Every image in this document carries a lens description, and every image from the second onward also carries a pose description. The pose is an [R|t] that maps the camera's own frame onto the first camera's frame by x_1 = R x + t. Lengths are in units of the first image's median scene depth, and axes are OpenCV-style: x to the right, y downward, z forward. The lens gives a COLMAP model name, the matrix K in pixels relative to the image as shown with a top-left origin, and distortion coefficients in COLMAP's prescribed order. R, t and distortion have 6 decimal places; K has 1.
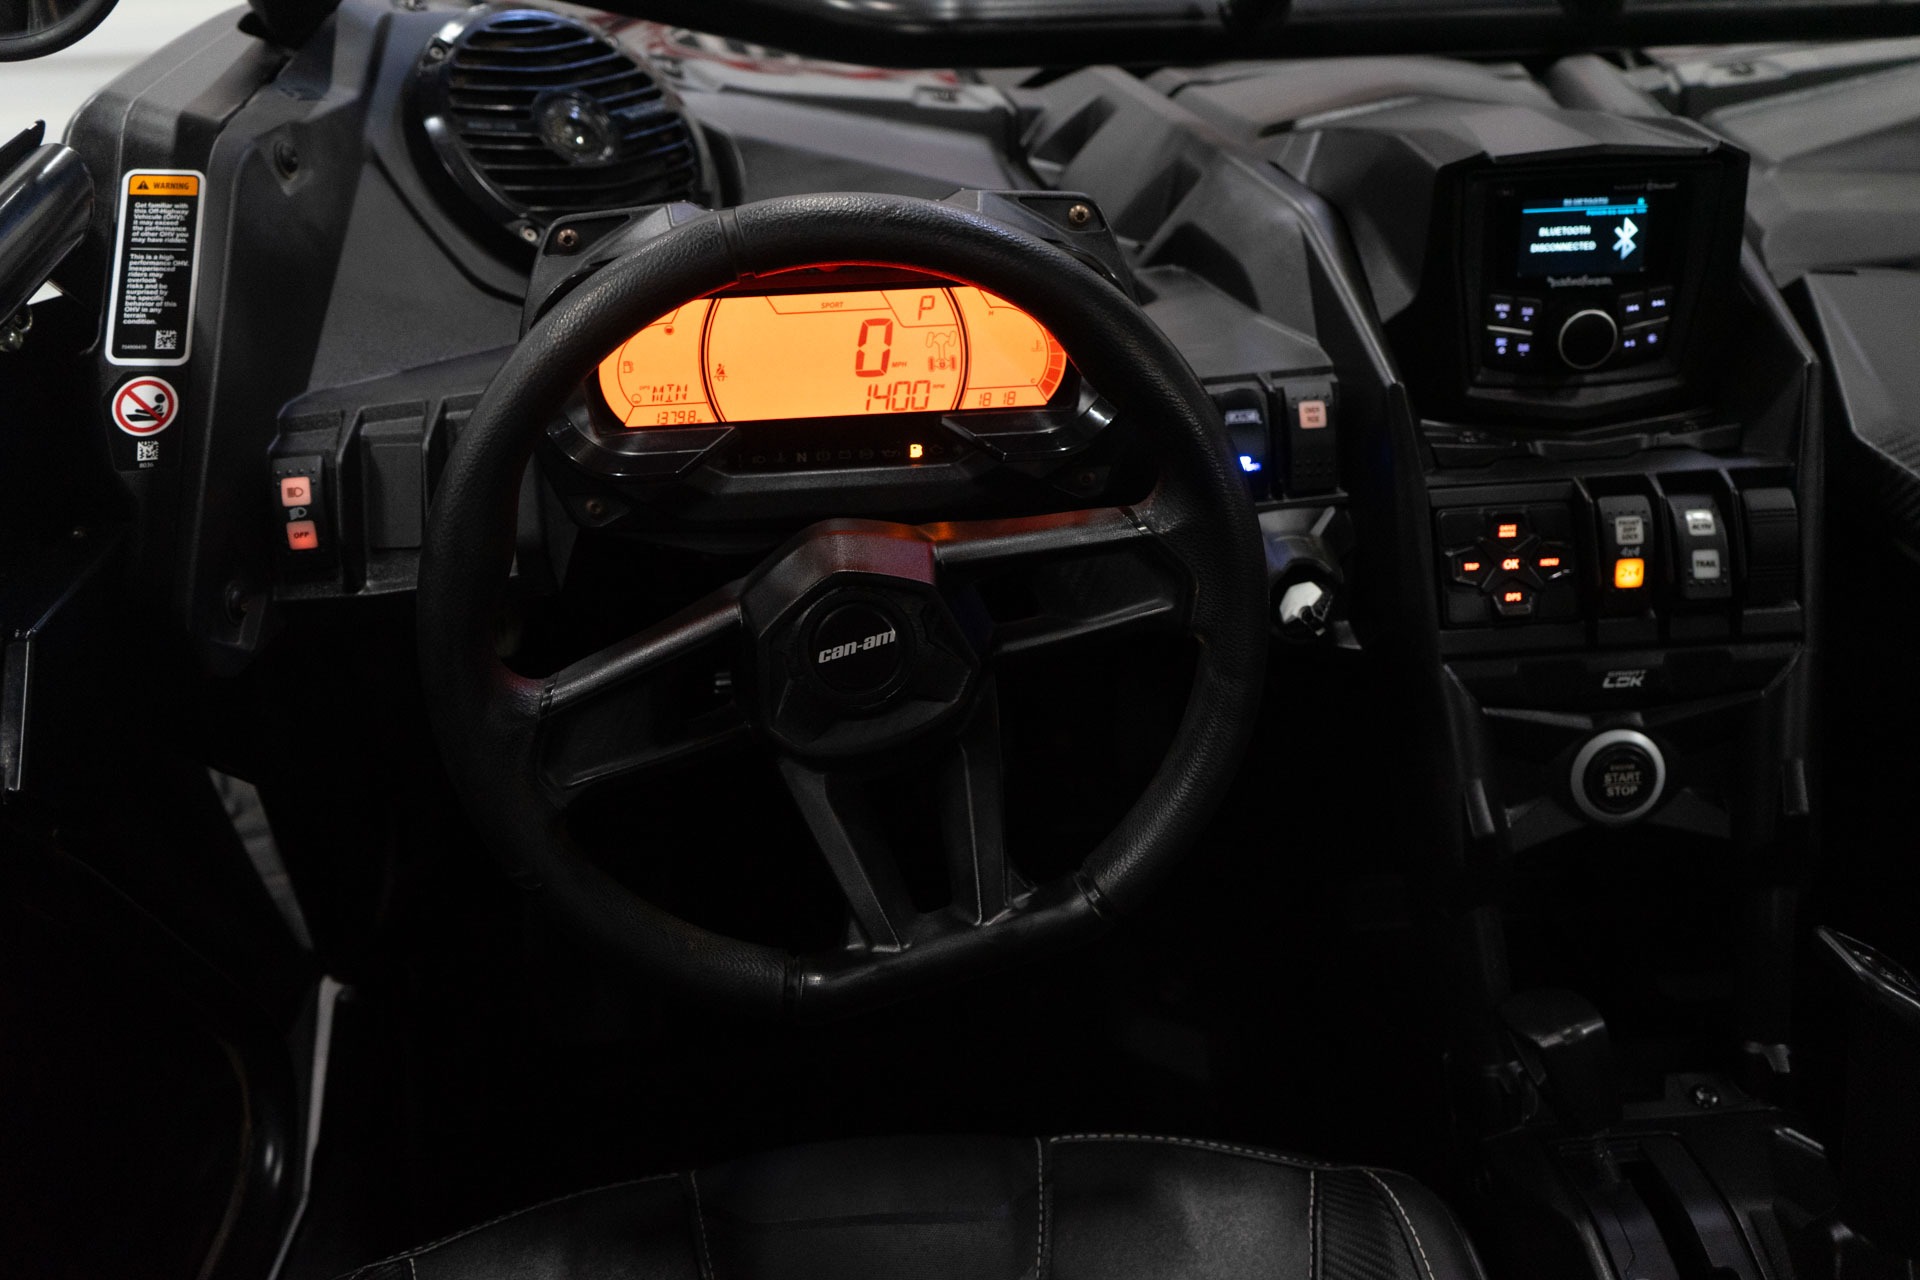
lens RADIAL K [[1841.1, 0, 969.4], [0, 1841.1, 640.2], [0, 0, 1]] dist [0.001247, 0.000000]
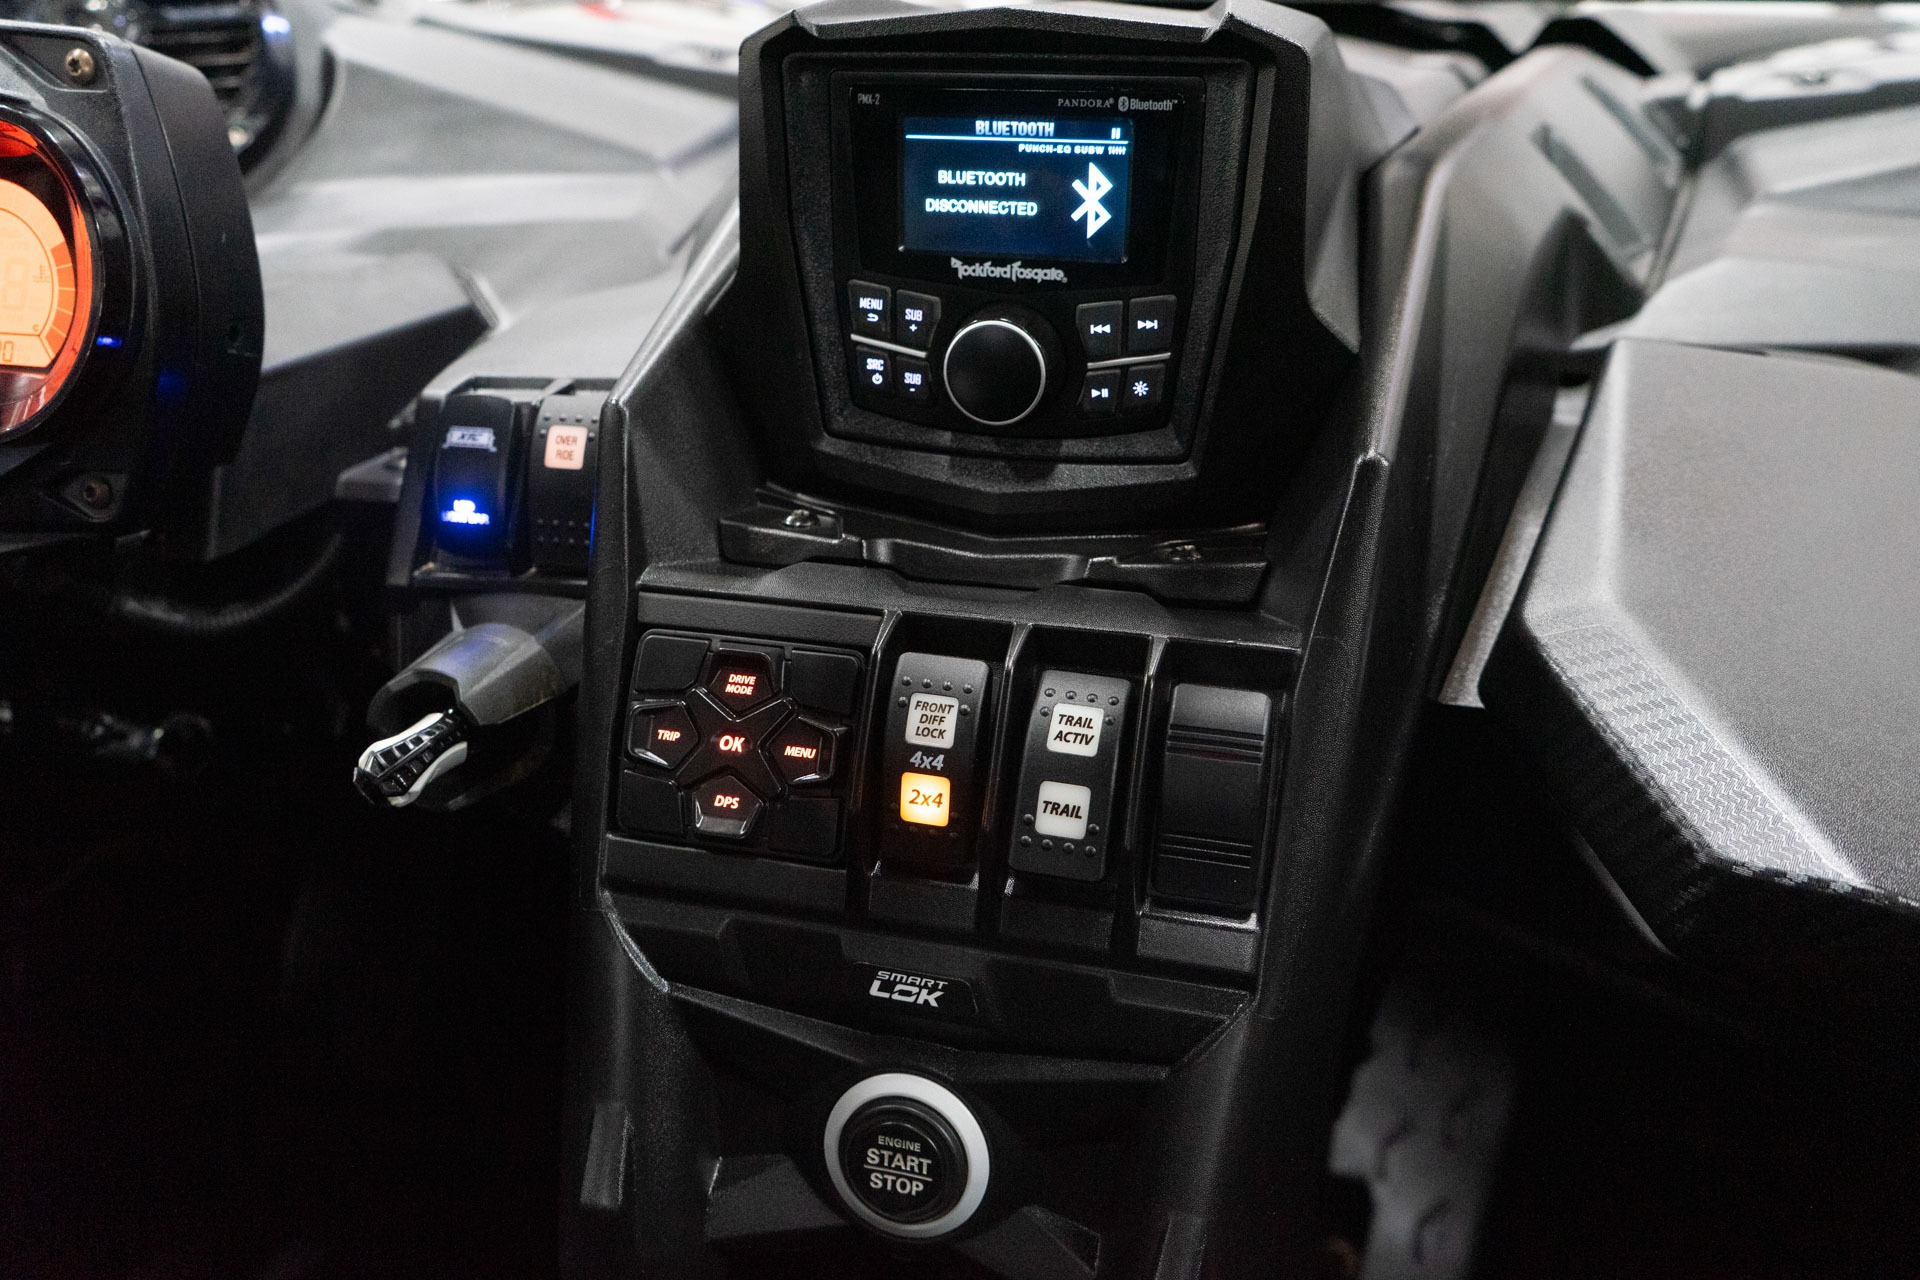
lens RADIAL K [[1552.9, 0, 949.8], [0, 1552.9, 639.7], [0, 0, 1]] dist [-0.007100, -0.009422]
pose [[0.939786, 0.158096, -0.302997, 0.481618], [-0.164894, 0.986306, 0.003188, -0.082752], [0.299352, 0.046966, 0.952986, 0.551318]]
